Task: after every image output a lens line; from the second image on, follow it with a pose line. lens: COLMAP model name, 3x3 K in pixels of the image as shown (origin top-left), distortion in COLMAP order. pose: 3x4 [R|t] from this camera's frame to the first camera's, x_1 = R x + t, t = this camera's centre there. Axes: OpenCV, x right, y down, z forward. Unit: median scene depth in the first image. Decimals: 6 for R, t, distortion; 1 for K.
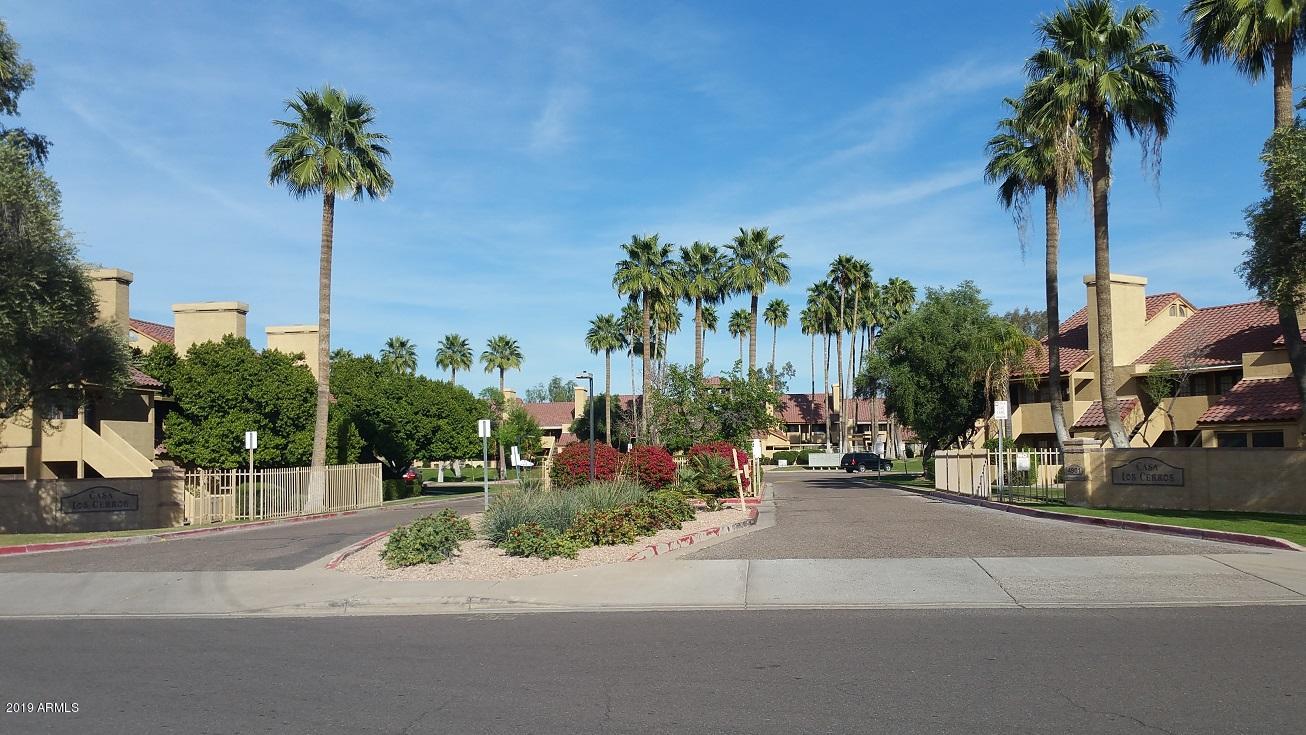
lens RADIAL K [[1016.0, 0, 639.0], [0, 1016.0, 412.7], [0, 0, 1]] dist [0.015685, -0.011436]
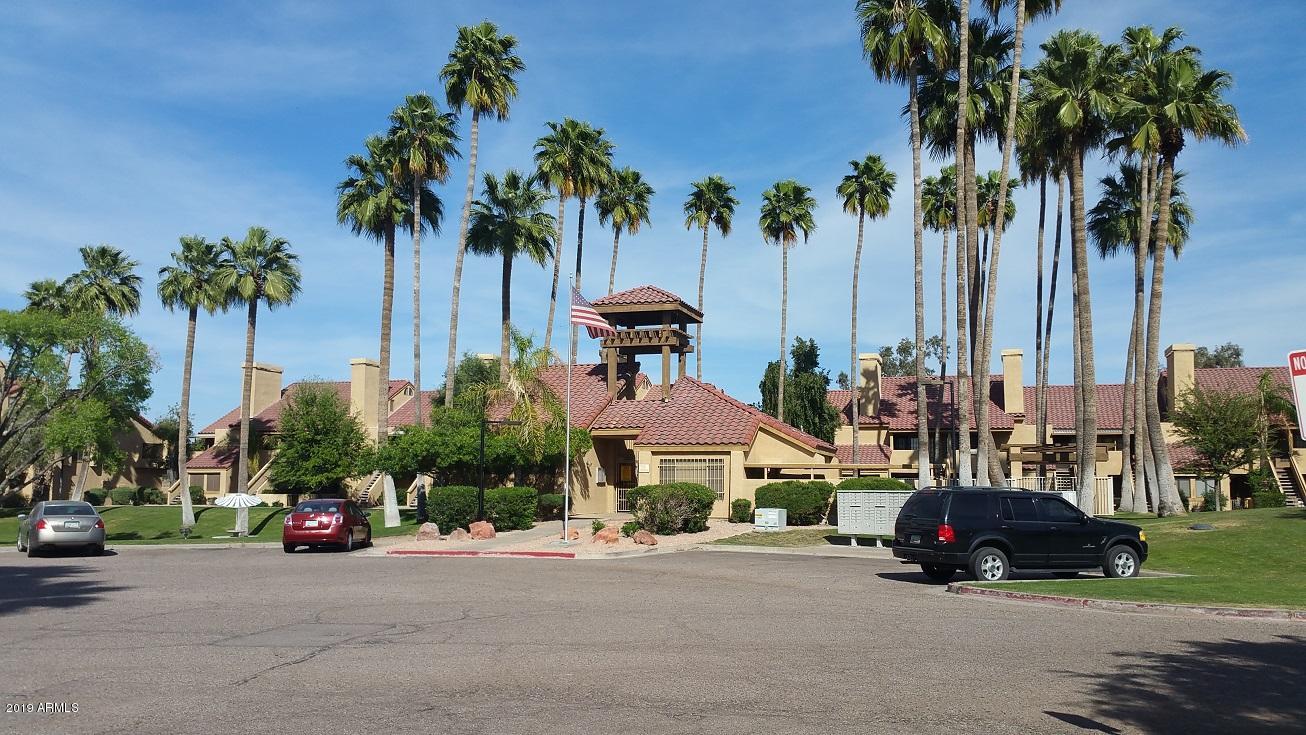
lens RADIAL K [[1016.0, 0, 662.4], [0, 1016.0, 393.3], [0, 0, 1]] dist [0.015685, -0.011436]
pose [[0.982491, 0.005827, -0.186221, 0.241830], [-0.016081, 0.998433, -0.053599, 0.040321], [0.185617, 0.055655, 0.981045, 0.983394]]
